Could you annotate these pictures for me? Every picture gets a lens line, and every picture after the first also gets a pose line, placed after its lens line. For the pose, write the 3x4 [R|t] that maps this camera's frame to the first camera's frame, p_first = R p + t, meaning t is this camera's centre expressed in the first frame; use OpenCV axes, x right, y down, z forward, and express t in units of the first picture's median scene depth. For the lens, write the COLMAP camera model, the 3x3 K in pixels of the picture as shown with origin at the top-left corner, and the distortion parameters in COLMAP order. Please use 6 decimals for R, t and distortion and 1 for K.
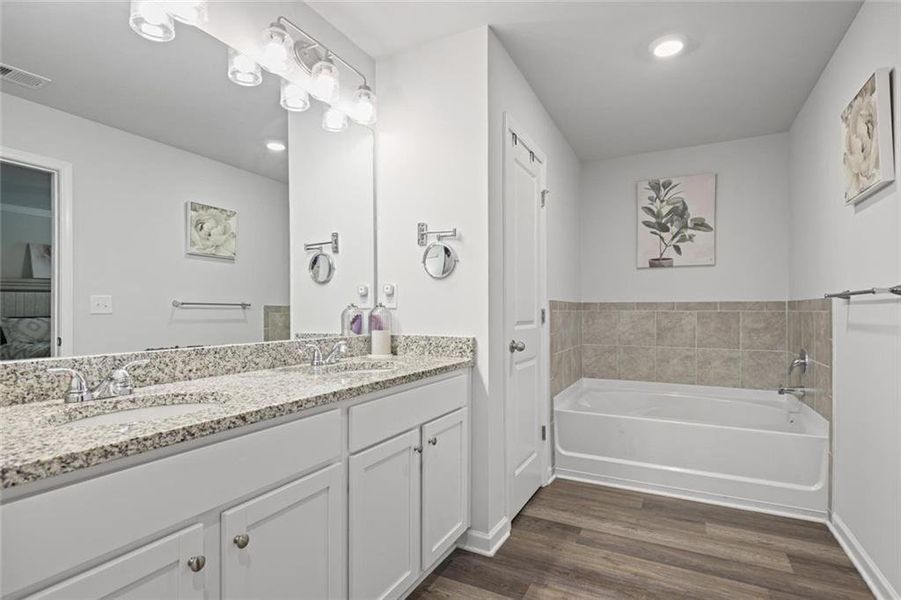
lens RADIAL K [[441.9, 0, 448.5], [0, 441.9, 315.8], [0, 0, 1]] dist [0.003188, 0.000427]
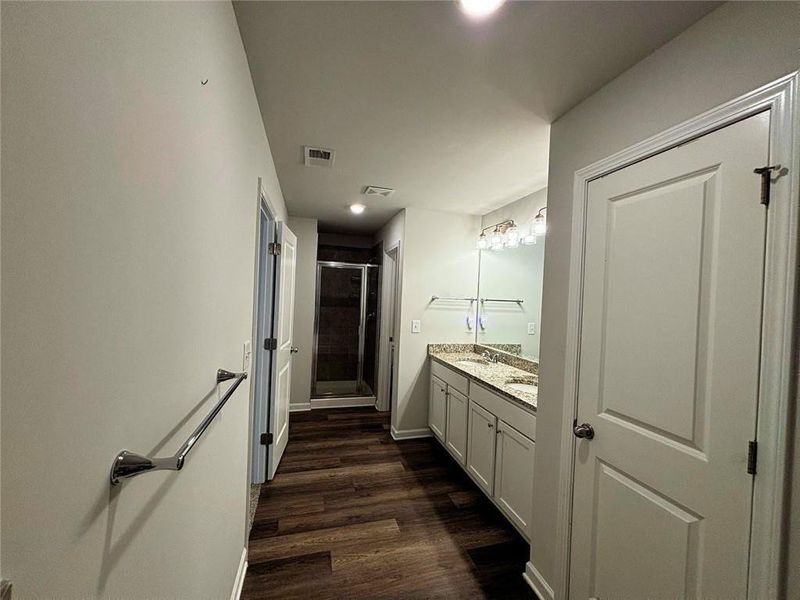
lens RADIAL K [[317.3, 0, 396.1], [0, 317.3, 297.5], [0, 0, 1]] dist [0.001947, -0.000091]
pose [[-0.731922, -0.028310, -0.680801, 0.978494], [-0.043746, 0.999028, 0.005487, -0.199863], [0.679983, 0.033799, -0.732448, 1.413478]]
